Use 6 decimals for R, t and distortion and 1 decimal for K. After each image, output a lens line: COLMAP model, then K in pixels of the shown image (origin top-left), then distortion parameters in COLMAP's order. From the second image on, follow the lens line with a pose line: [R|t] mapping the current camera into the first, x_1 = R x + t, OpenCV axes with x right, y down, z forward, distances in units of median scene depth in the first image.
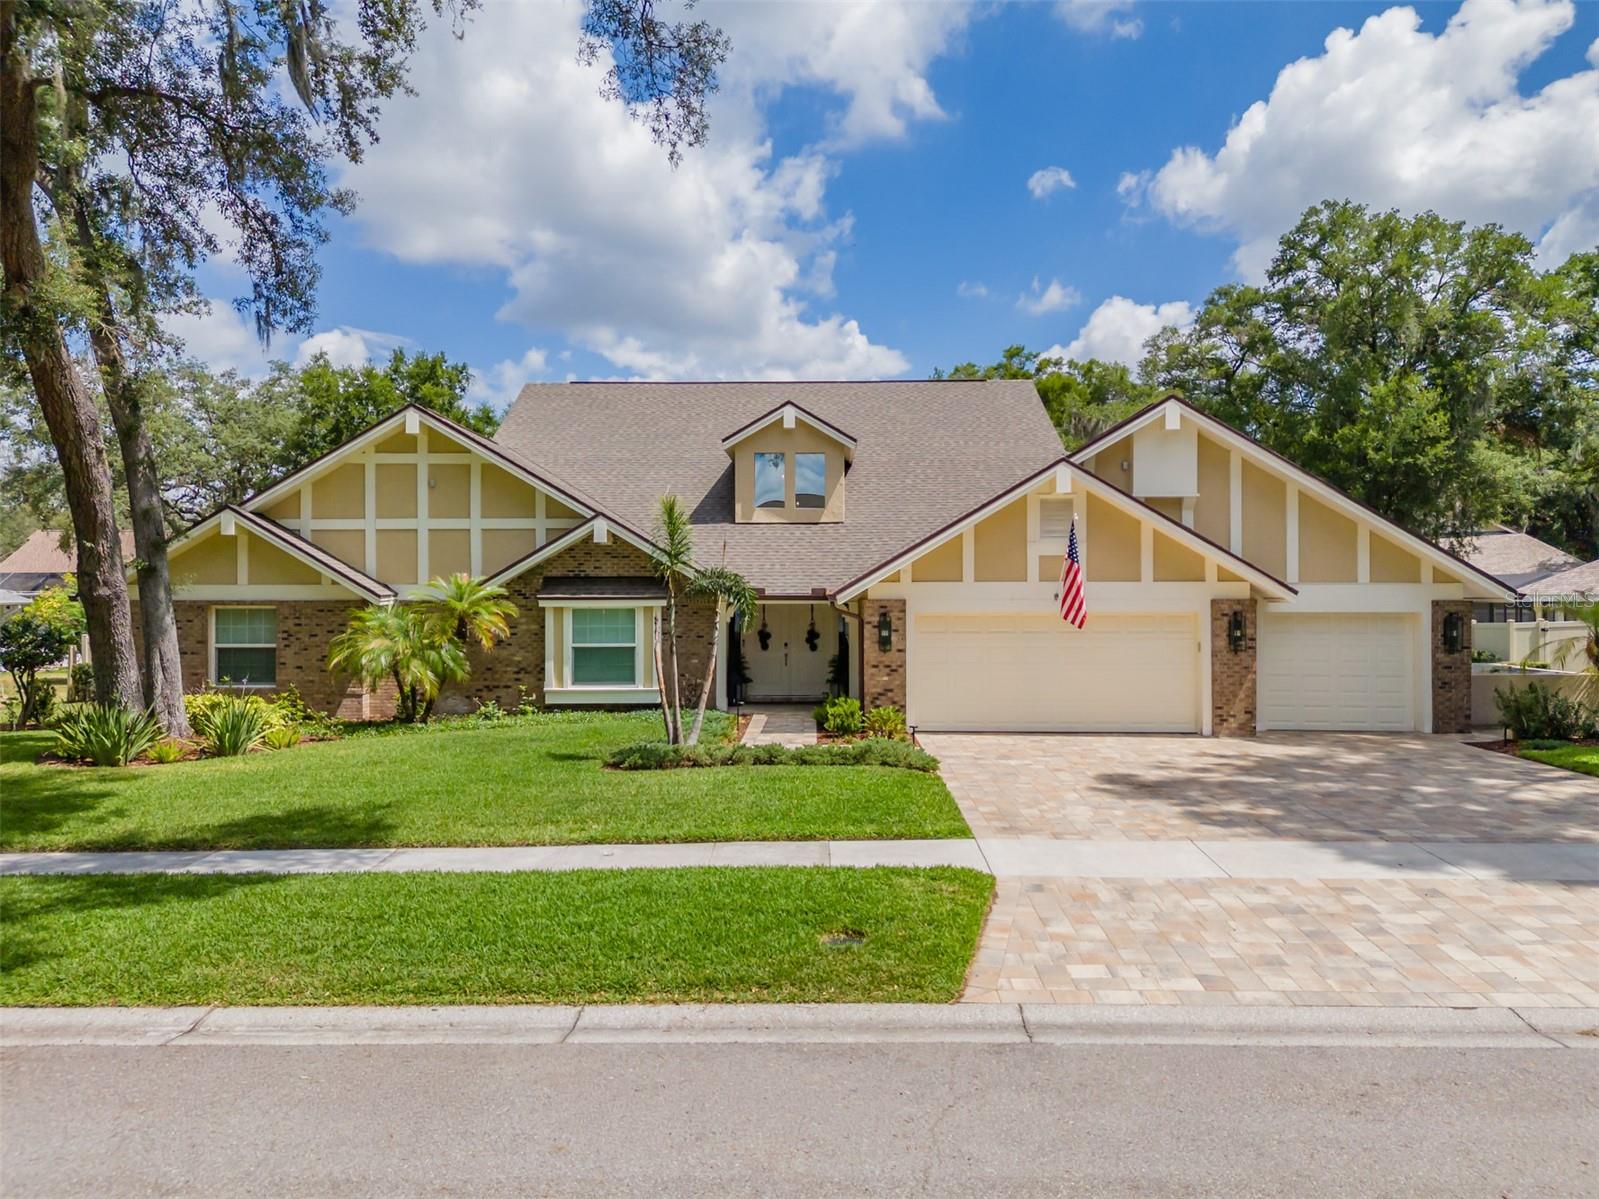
lens RADIAL K [[1164.2, 0, 800.0], [0, 1164.2, 592.9], [0, 0, 1]] dist [0.075249, -0.073724]
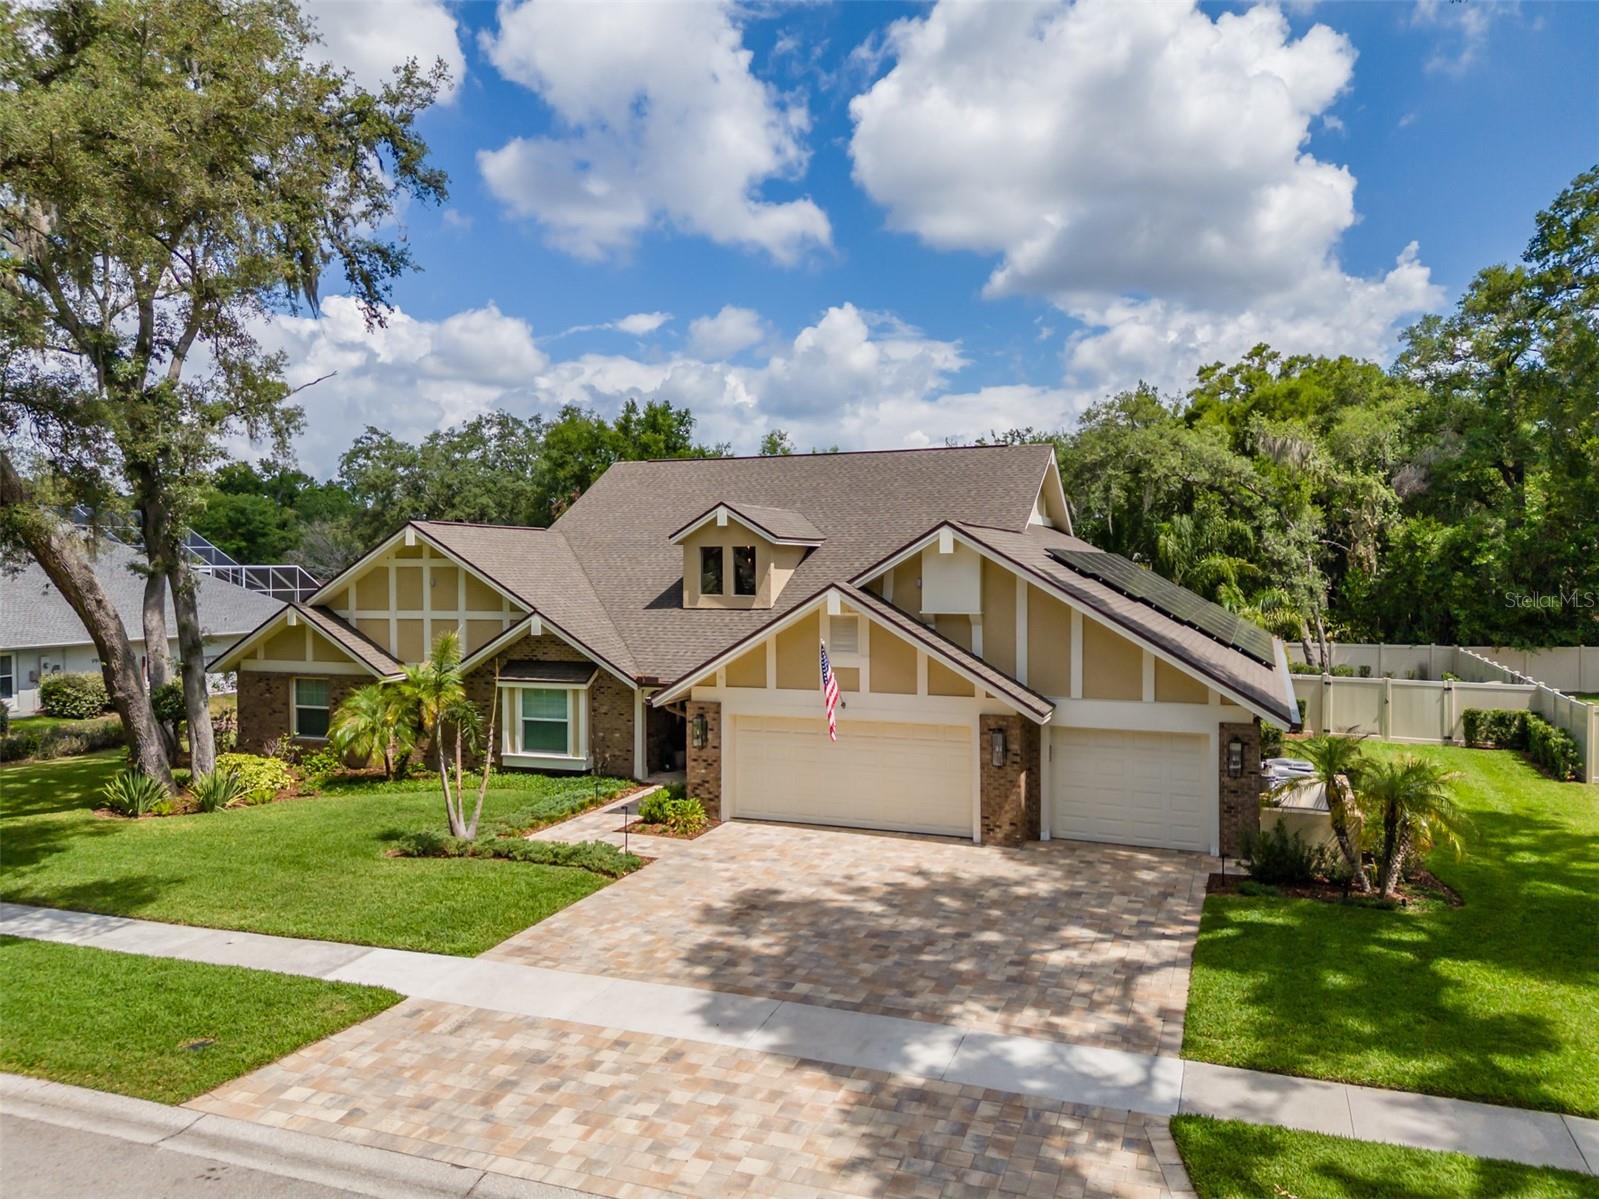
lens RADIAL K [[1164.2, 0, 800.0], [0, 1164.2, 592.9], [0, 0, 1]] dist [0.075249, -0.073724]
pose [[0.937282, 0.005827, -0.348523, 0.559194], [0.003676, 0.999639, 0.026598, -0.131206], [0.348552, -0.026211, 0.936923, -0.034624]]
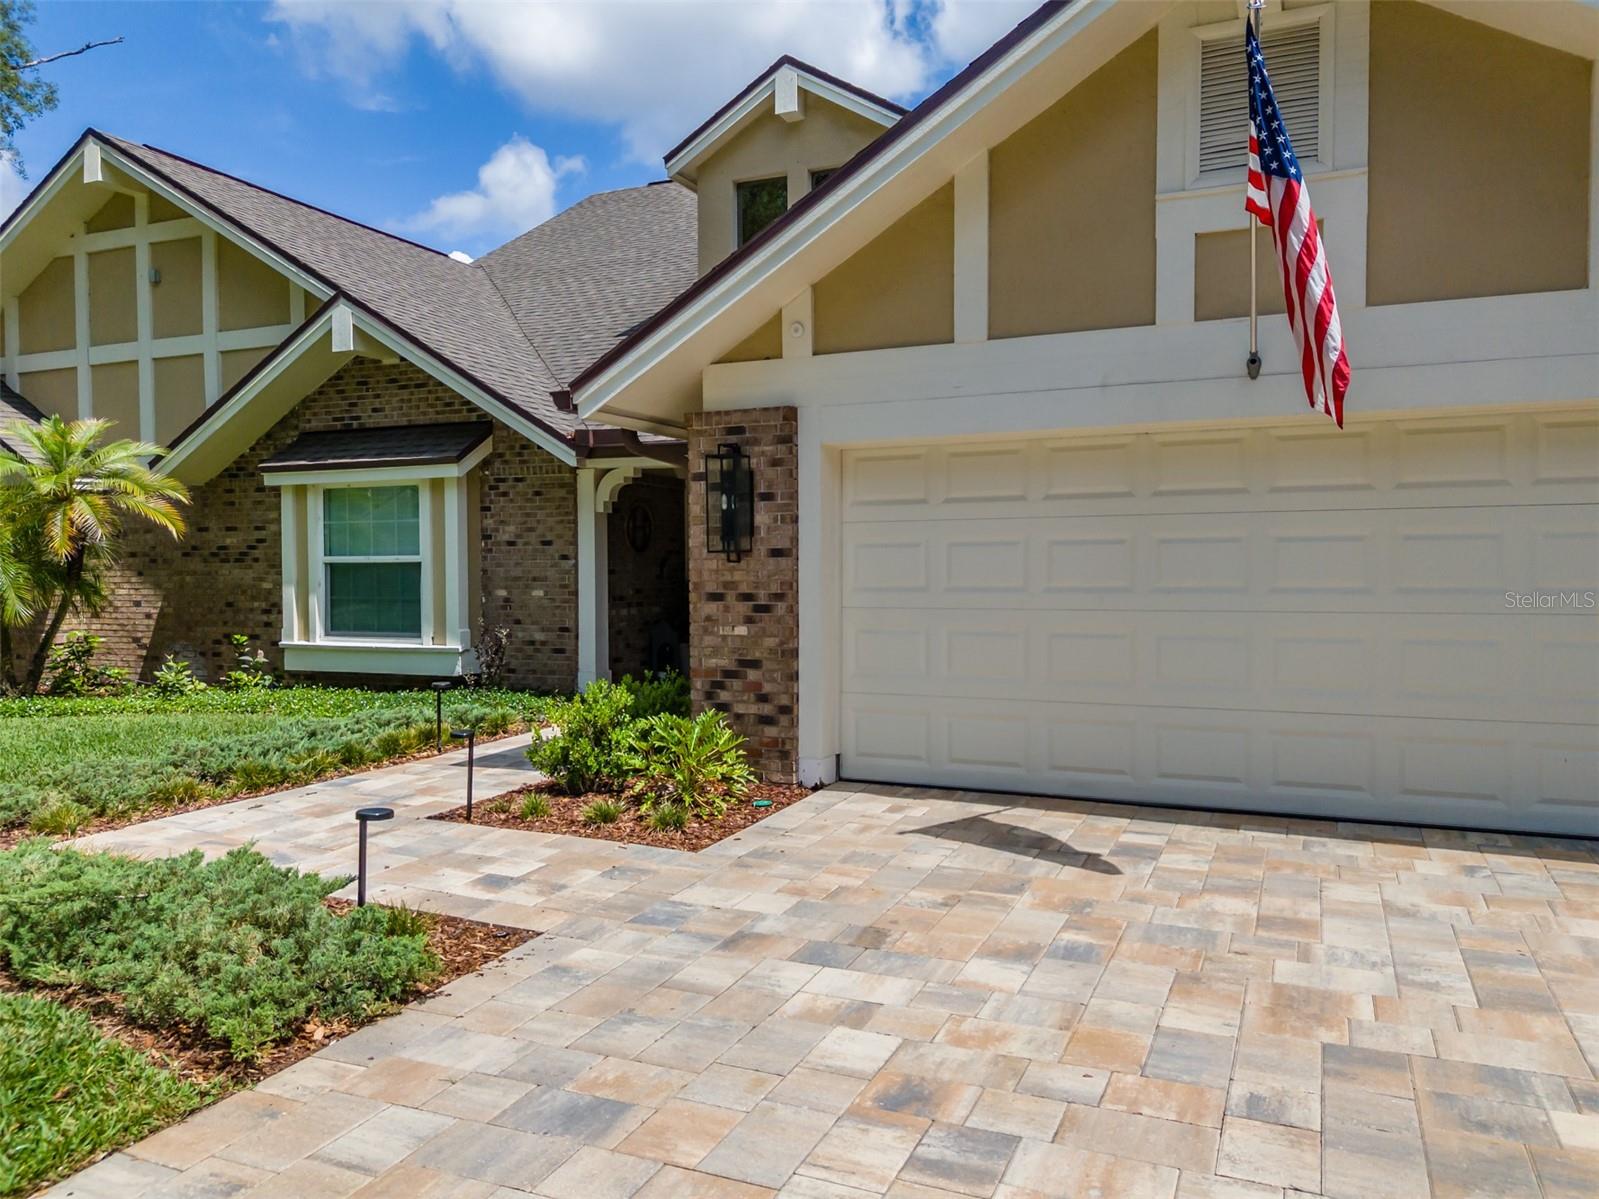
lens RADIAL K [[1175.5, 0, 799.5], [0, 1175.5, 599.5], [0, 0, 1]] dist [0.059244, -0.079870]
pose [[0.922795, 0.008596, -0.385194, 0.229089], [0.004853, 0.999412, 0.033930, 0.051577], [0.385260, -0.033180, 0.922212, 0.671800]]
